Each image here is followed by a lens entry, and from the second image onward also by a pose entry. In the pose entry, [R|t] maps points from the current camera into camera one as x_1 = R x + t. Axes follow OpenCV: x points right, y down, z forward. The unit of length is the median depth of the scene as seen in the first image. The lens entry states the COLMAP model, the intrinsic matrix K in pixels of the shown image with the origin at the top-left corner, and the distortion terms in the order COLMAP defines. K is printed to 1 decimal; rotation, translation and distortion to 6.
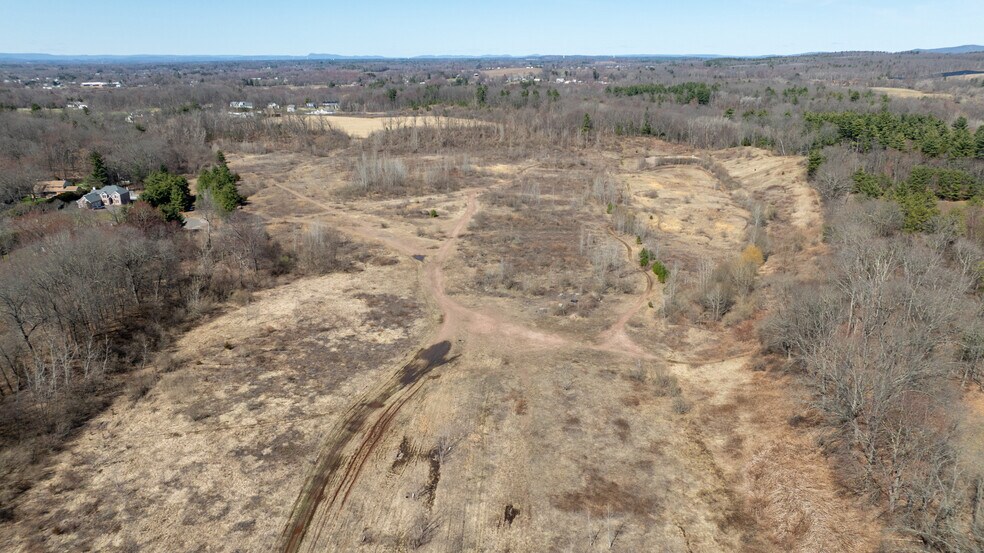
lens RADIAL K [[714.2, 0, 492.0], [0, 714.2, 276.5], [0, 0, 1]] dist [-0.026679, -0.003811]
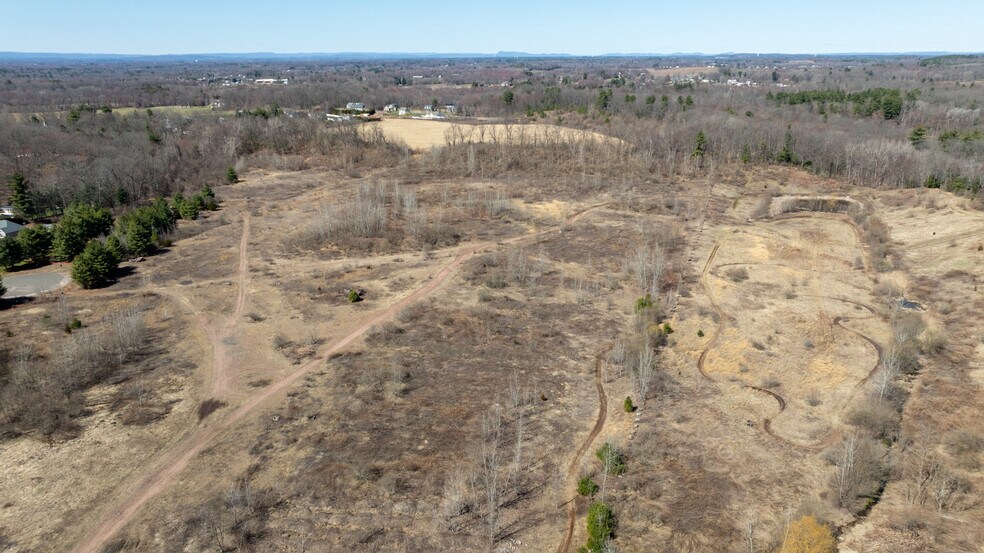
lens RADIAL K [[694.3, 0, 492.0], [0, 694.3, 276.5], [0, 0, 1]] dist [-0.051453, 0.061648]
pose [[0.963739, 0.079150, -0.254838, 0.119607], [-0.076202, 0.996862, 0.021438, -0.076820], [0.255735, -0.001241, 0.966746, 0.244636]]
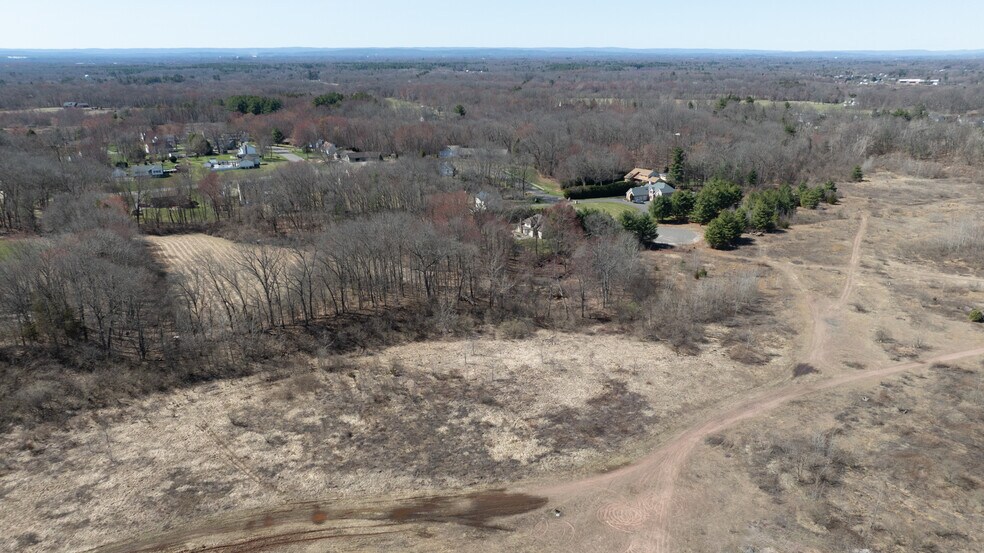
lens RADIAL K [[694.3, 0, 492.0], [0, 694.3, 276.5], [0, 0, 1]] dist [-0.051453, 0.061648]
pose [[0.451741, 0.278476, -0.847574, 0.128943], [-0.266705, 0.948744, 0.169567, -0.064529], [0.851351, 0.149452, 0.502857, 0.206335]]
